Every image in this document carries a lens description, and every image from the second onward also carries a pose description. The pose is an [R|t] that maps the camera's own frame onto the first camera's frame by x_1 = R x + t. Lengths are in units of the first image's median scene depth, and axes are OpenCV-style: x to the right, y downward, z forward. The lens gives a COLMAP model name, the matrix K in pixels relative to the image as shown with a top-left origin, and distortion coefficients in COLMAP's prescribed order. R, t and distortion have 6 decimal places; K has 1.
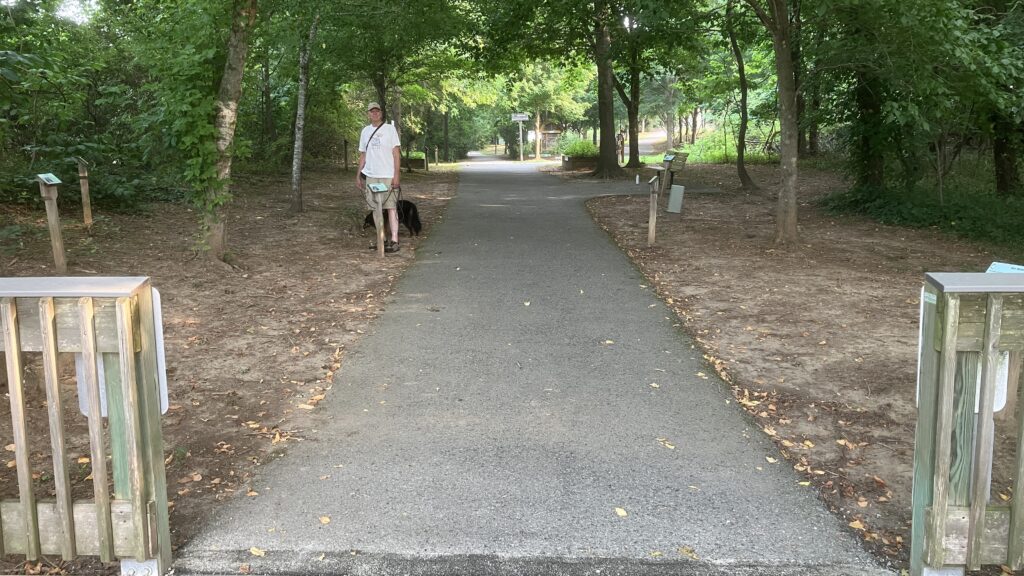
lens RADIAL K [[824.0, 0, 512.0], [0, 824.0, 288.0], [0, 0, 1]] dist [0.078205, -0.111052]
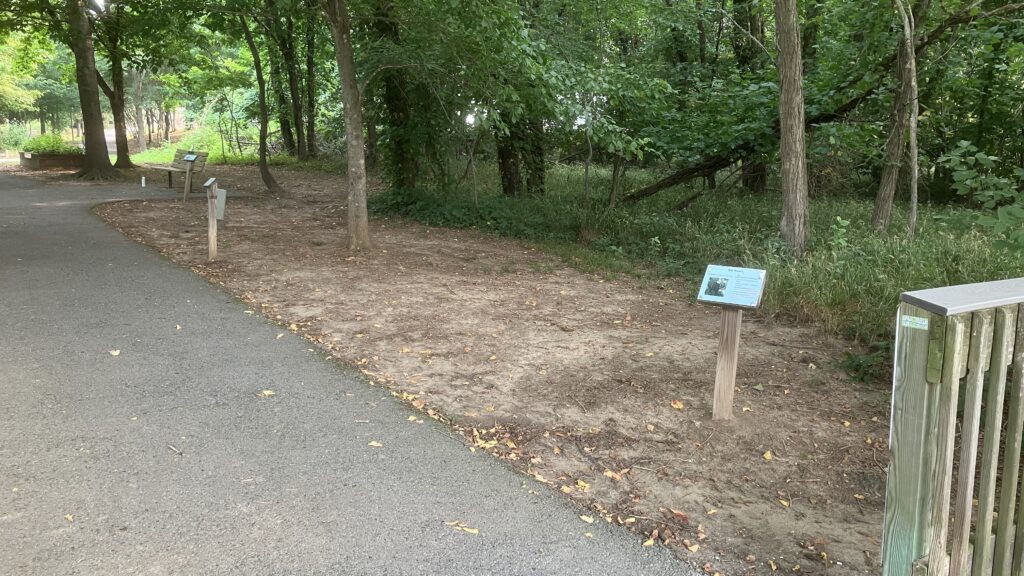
lens RADIAL K [[824.0, 0, 512.0], [0, 824.0, 288.0], [0, 0, 1]] dist [0.078205, -0.111052]
pose [[0.815671, -0.077186, 0.573343, -0.078867], [0.078640, 0.996654, 0.022296, -0.018441], [-0.573146, 0.026902, 0.819012, 0.134161]]
